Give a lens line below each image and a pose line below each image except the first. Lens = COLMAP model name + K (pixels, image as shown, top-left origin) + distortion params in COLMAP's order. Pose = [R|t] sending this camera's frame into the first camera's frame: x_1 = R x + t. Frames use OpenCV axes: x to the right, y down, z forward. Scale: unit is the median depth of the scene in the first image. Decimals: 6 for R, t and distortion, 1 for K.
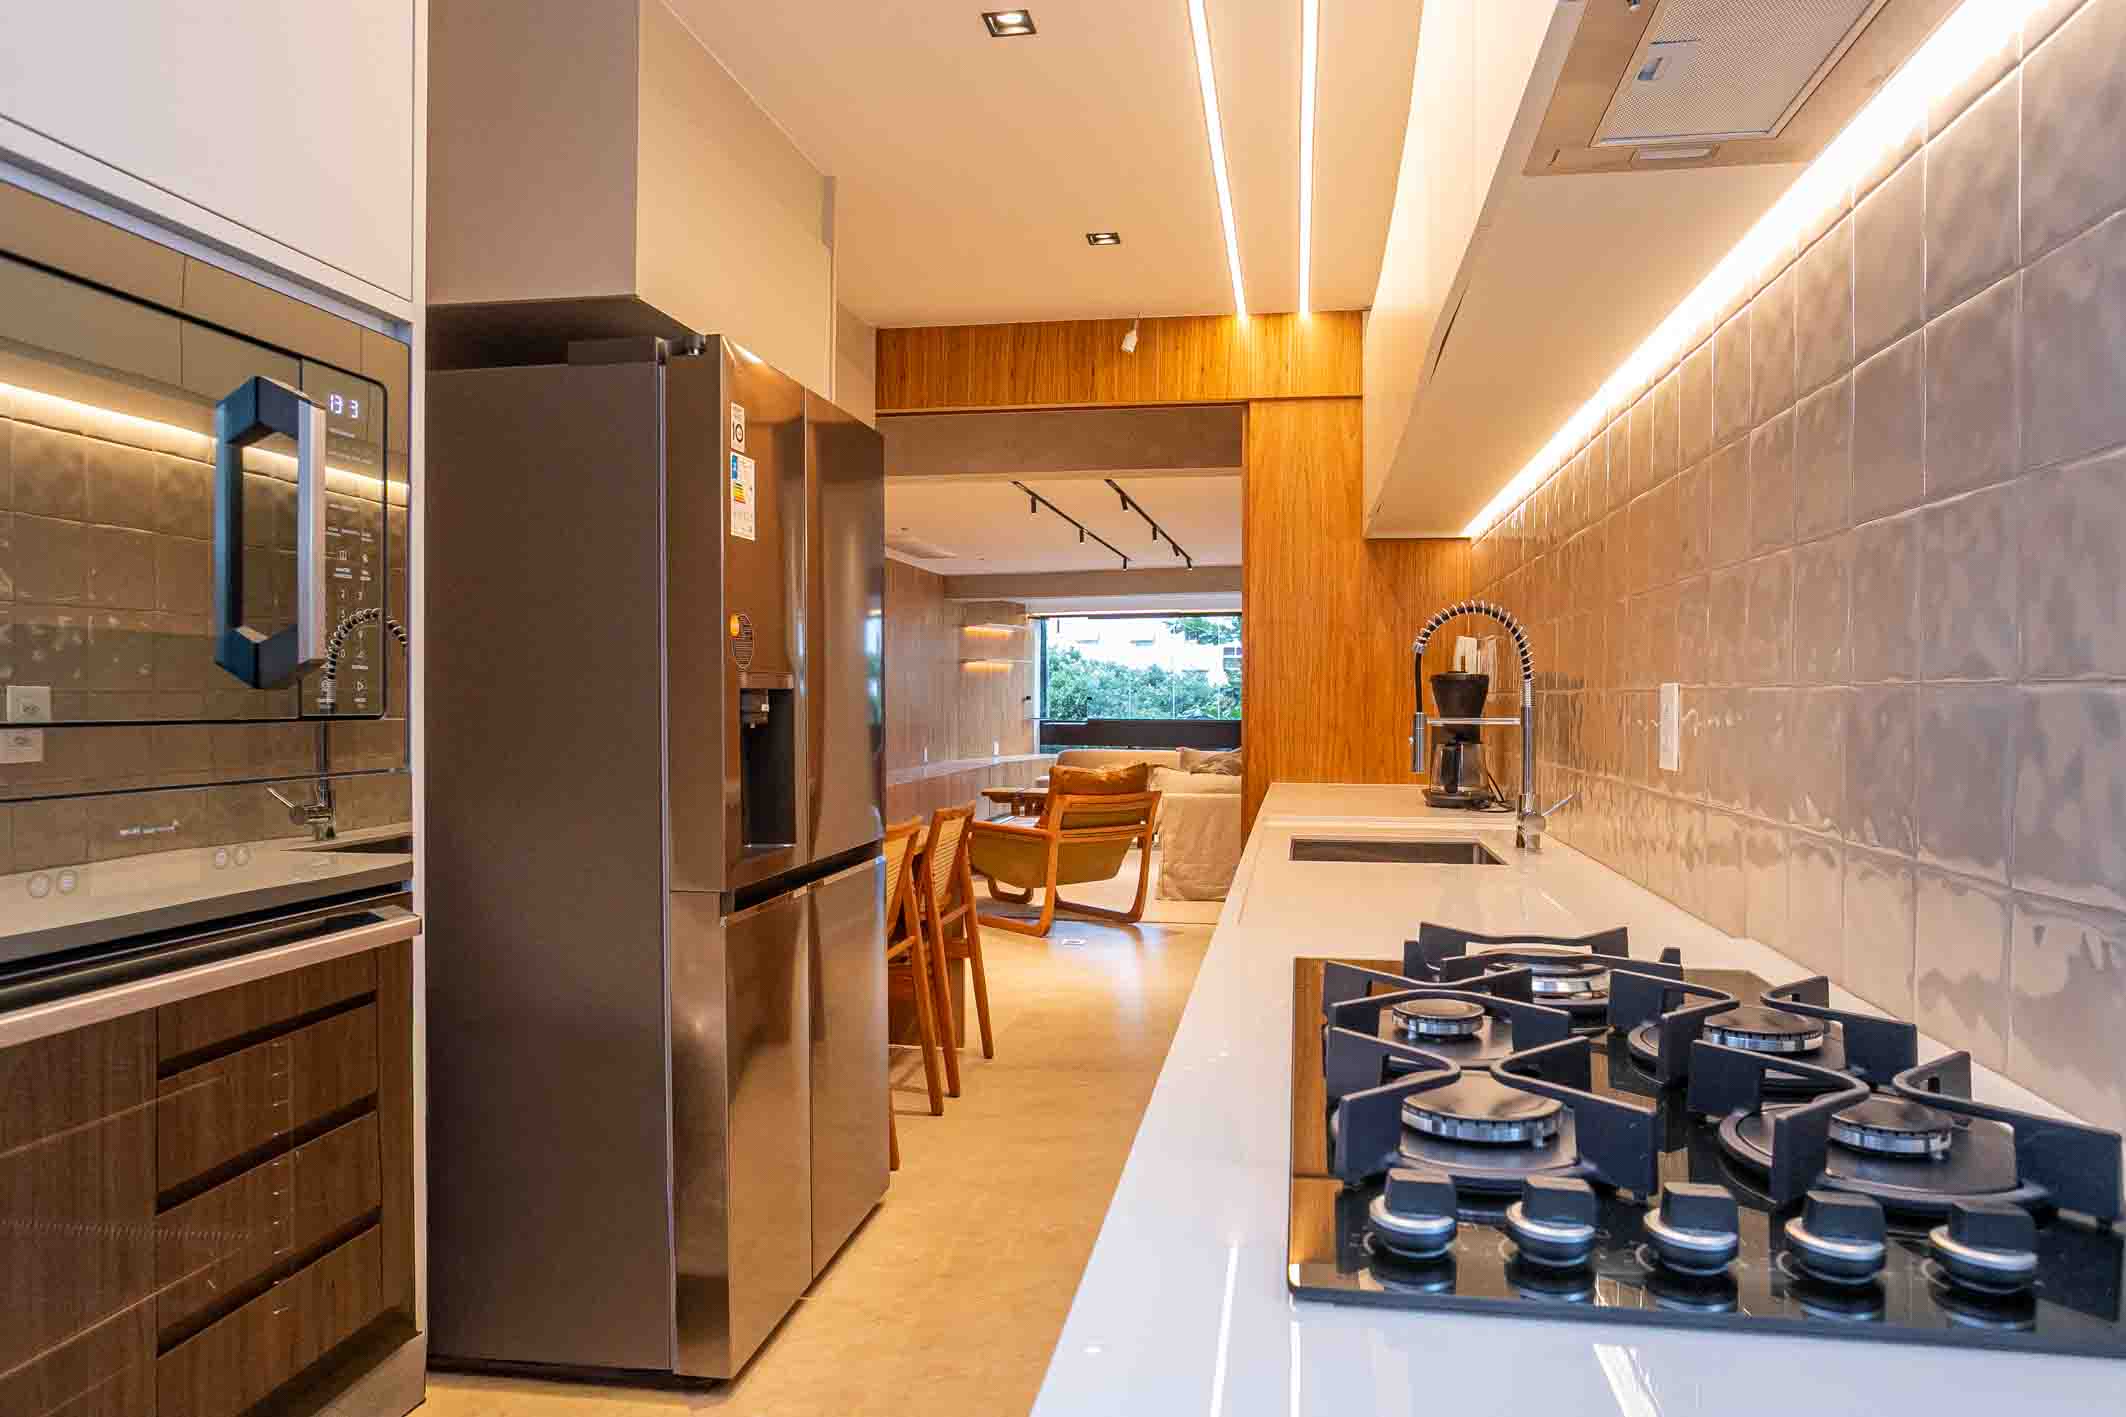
lens RADIAL K [[1236.7, 0, 1093.7], [0, 1236.7, 709.7], [0, 0, 1]] dist [-0.051485, -0.000059]
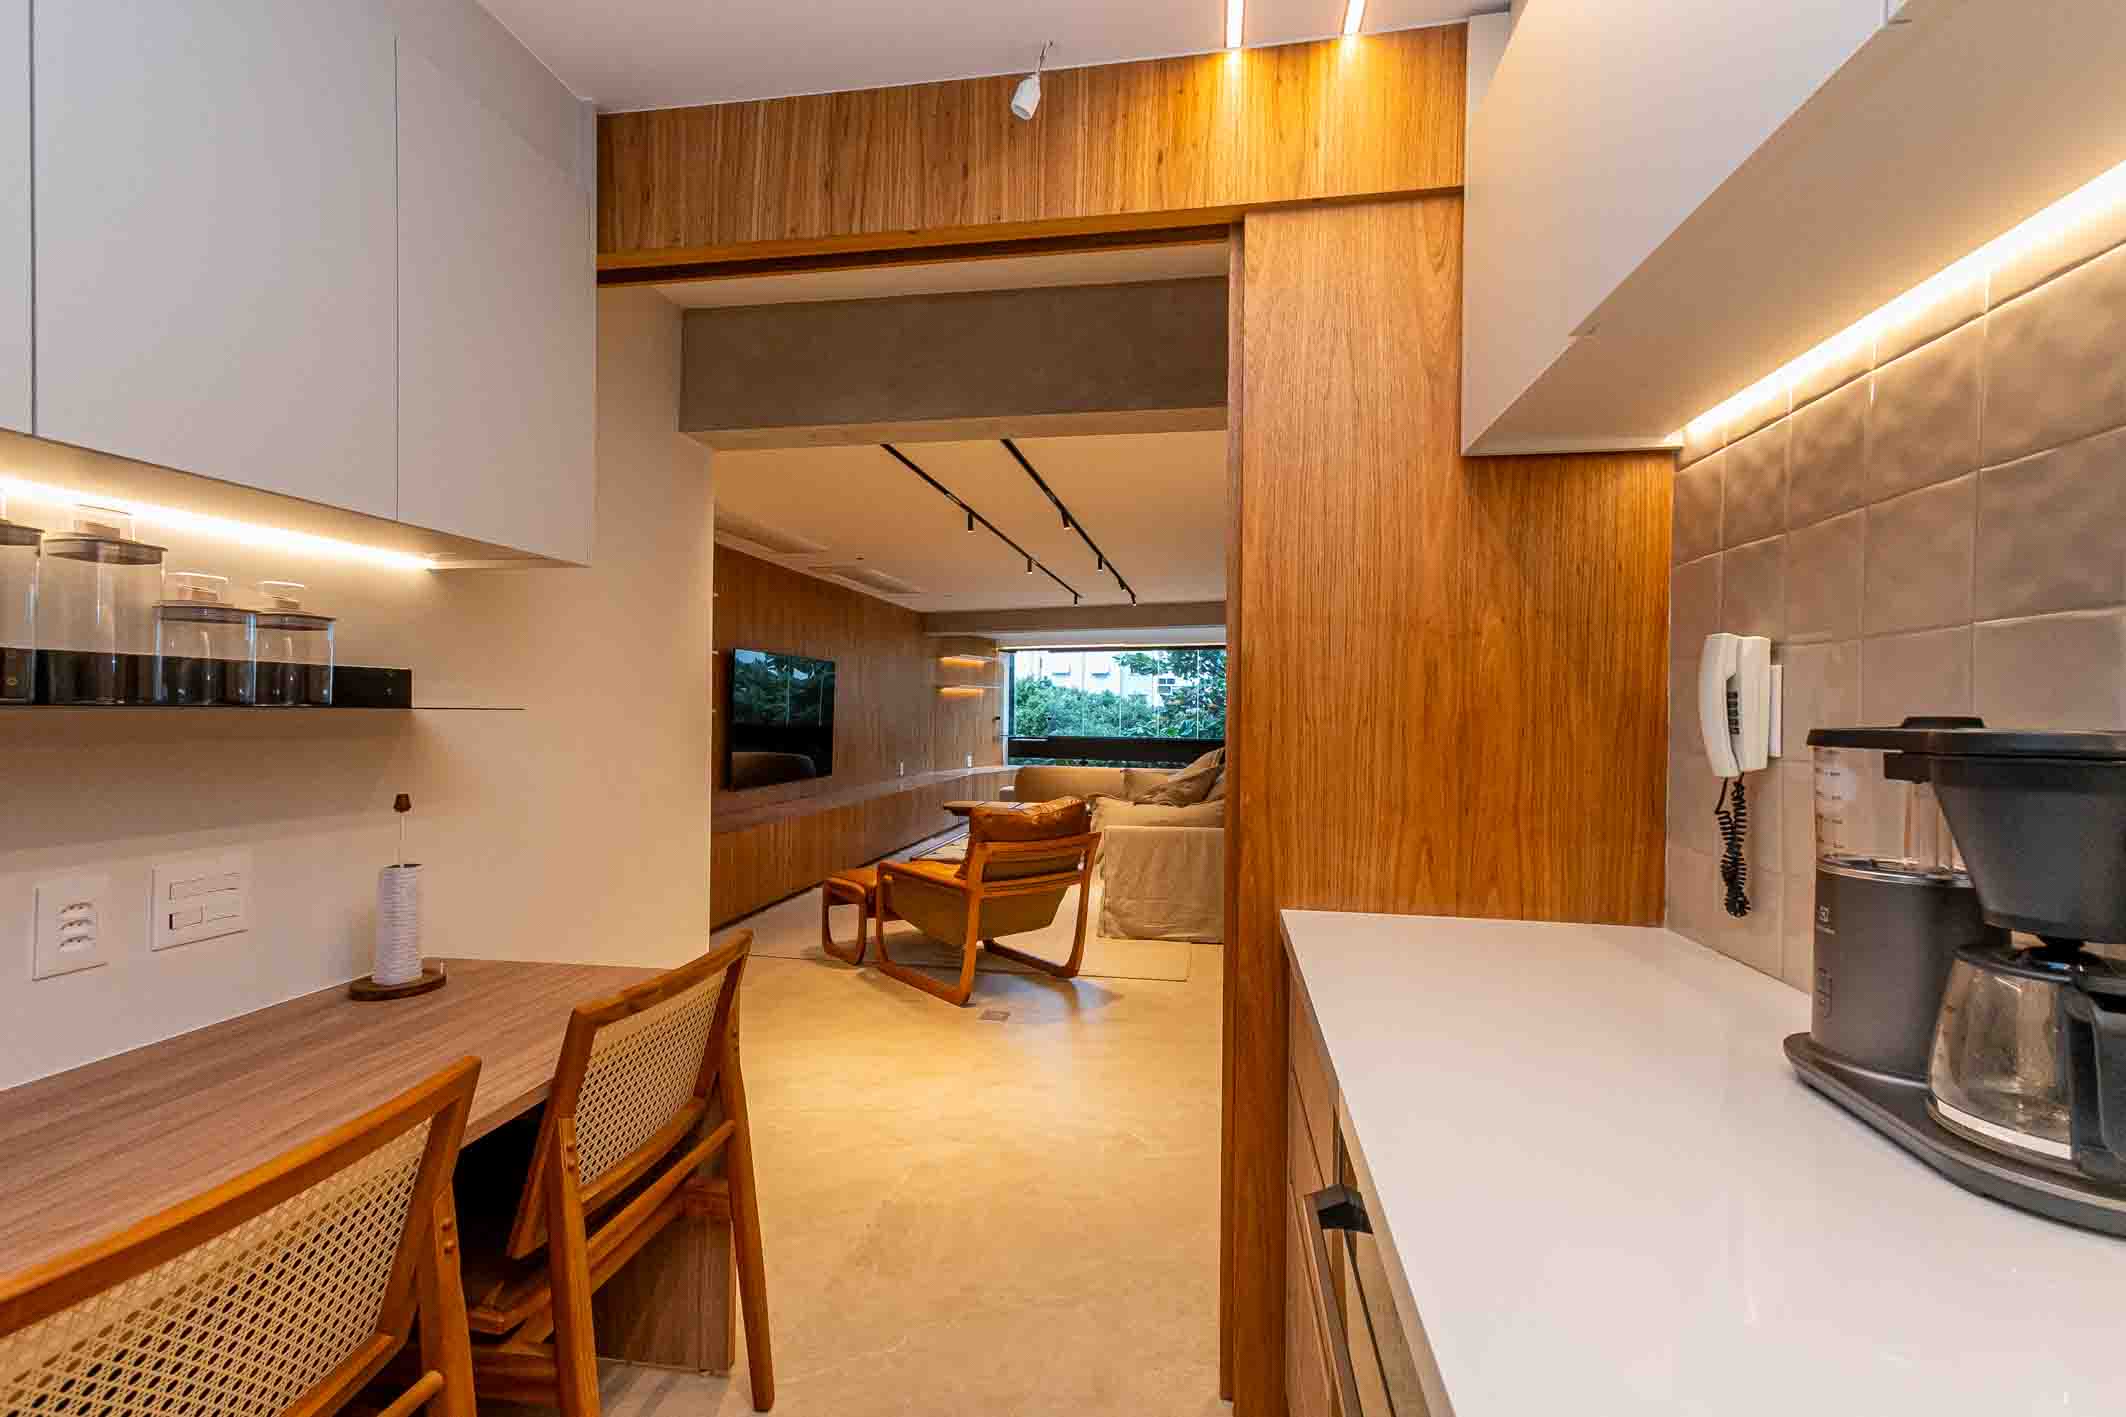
lens RADIAL K [[809.0, 0, 1063.0], [0, 809.0, 708.5], [0, 0, 1]] dist [0.000435, 0.000084]
pose [[0.999930, 0.006469, -0.009880, 0.034713], [-0.006606, 0.999882, -0.013875, -0.016634], [0.009789, 0.013939, 0.999855, 0.443470]]
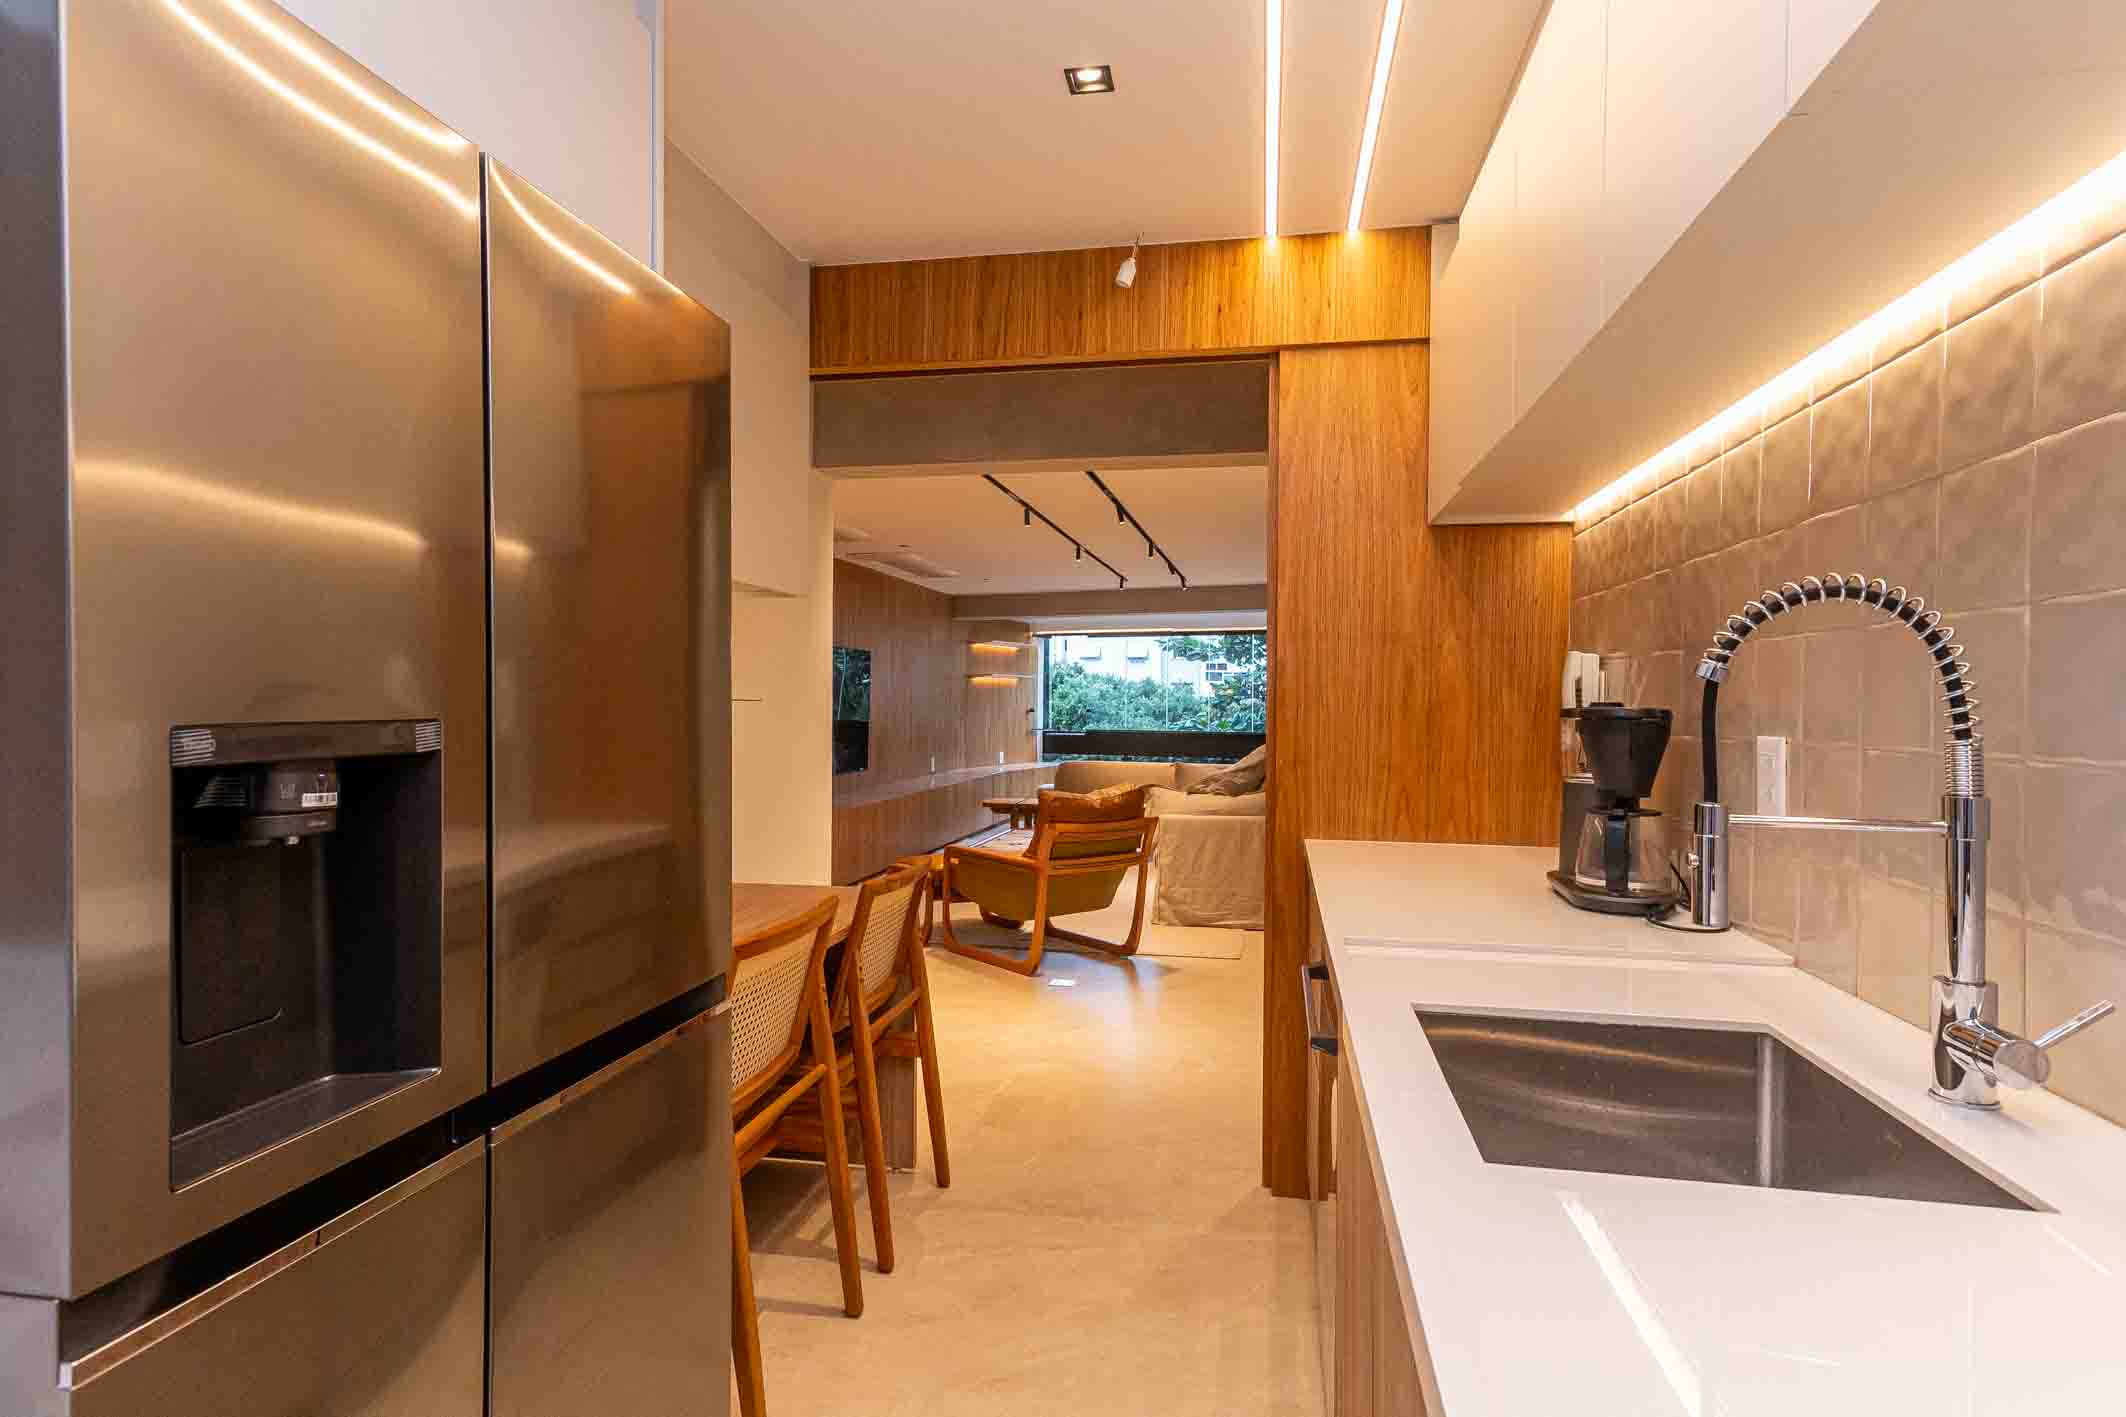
lens RADIAL K [[1003.1, 0, 1071.1], [0, 1003.1, 709.6], [0, 0, 1]] dist [0.000329, 0.001026]
pose [[0.999647, 0.004805, -0.026147, 0.008434], [-0.004904, 0.999981, -0.003713, -0.013690], [0.026128, 0.003840, 0.999651, 0.250629]]
